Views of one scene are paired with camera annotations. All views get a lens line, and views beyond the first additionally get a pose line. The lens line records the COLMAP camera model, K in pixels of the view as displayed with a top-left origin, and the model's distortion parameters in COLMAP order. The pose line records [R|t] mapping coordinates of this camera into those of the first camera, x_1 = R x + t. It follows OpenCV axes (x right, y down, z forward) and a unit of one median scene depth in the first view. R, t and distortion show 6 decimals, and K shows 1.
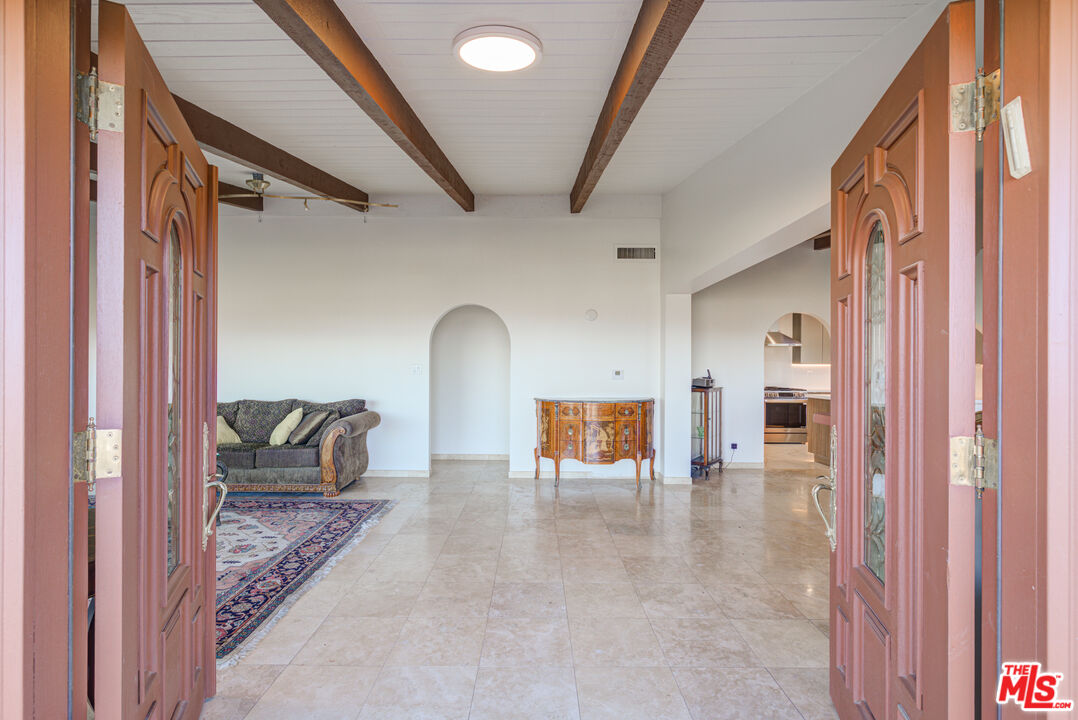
lens RADIAL K [[492.3, 0, 533.4], [0, 492.3, 363.9], [0, 0, 1]] dist [-0.000078, -0.000259]
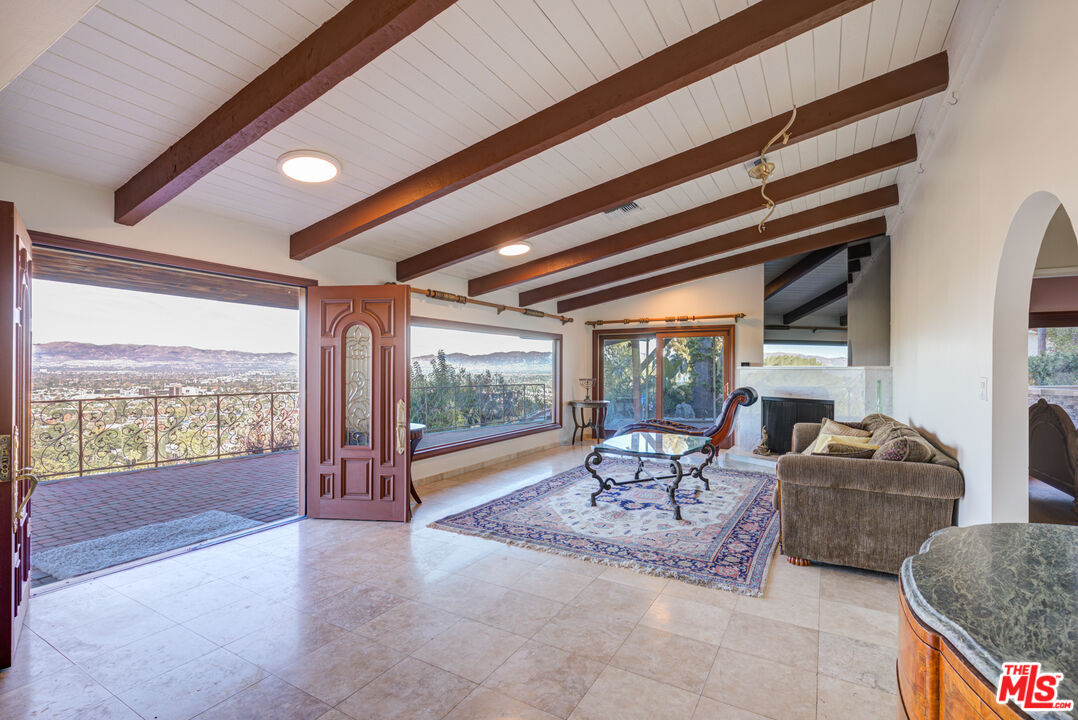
lens RADIAL K [[494.4, 0, 532.7], [0, 494.4, 368.7], [0, 0, 1]] dist [0.001088, -0.000178]
pose [[-0.507915, -0.006319, -0.861384, 0.333179], [-0.001007, 0.999977, -0.006742, -0.001594], [0.861406, -0.002557, -0.507910, 0.890220]]
